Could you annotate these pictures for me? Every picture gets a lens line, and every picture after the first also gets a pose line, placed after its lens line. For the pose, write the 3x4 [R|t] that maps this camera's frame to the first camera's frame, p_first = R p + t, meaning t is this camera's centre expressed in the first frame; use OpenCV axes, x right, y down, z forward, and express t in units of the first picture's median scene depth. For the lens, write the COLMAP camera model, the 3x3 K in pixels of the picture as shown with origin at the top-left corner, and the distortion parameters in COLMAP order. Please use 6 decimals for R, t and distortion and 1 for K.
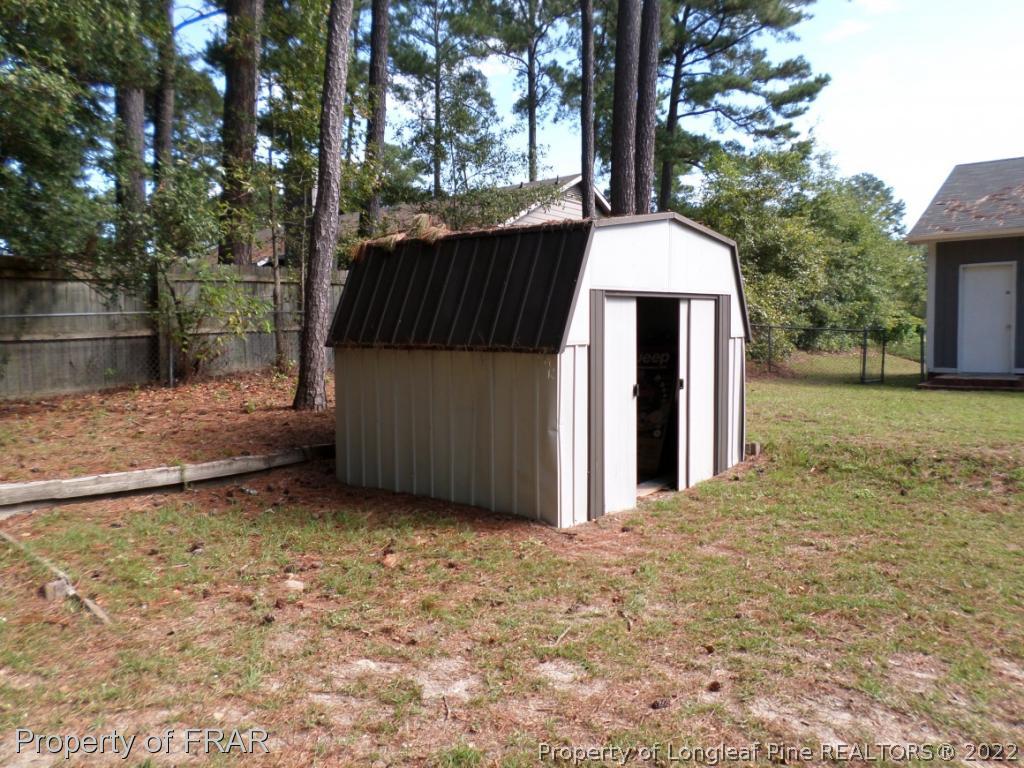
lens RADIAL K [[785.6, 0, 517.5], [0, 785.6, 382.7], [0, 0, 1]] dist [0.005242, -0.015773]
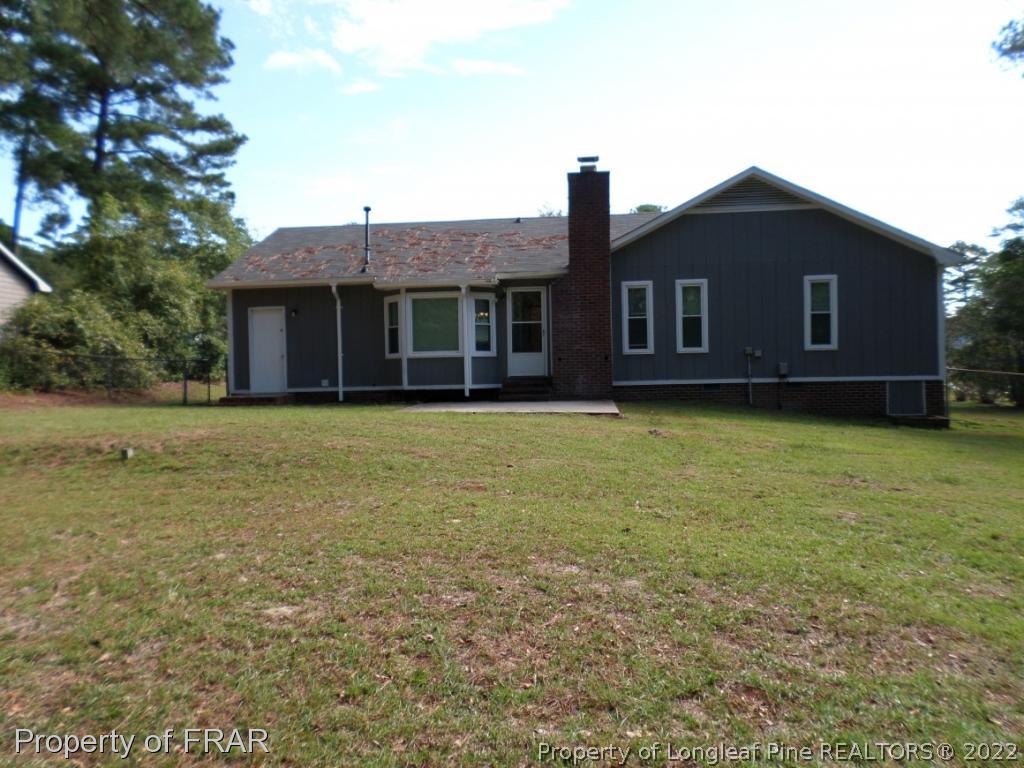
lens RADIAL K [[785.6, 0, 513.9], [0, 785.6, 385.1], [0, 0, 1]] dist [0.005242, -0.015773]
pose [[0.844054, -0.020419, 0.535870, 0.107898], [0.043684, 0.998572, -0.030757, 0.013757], [-0.534477, 0.049370, 0.843740, -0.125367]]
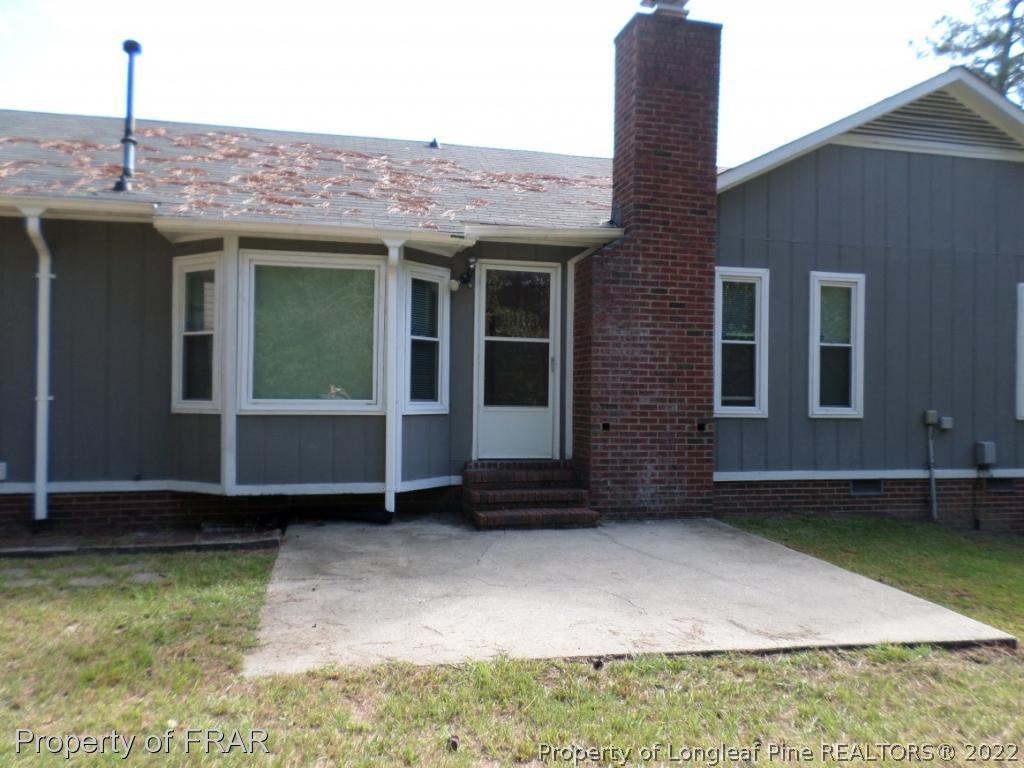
lens RADIAL K [[785.6, 0, 506.2], [0, 785.6, 380.2], [0, 0, 1]] dist [0.005242, -0.015773]
pose [[0.626613, 0.020674, 0.779057, 0.213228], [0.022600, 0.998746, -0.044681, -0.021873], [-0.779003, 0.045605, 0.625359, 0.171806]]
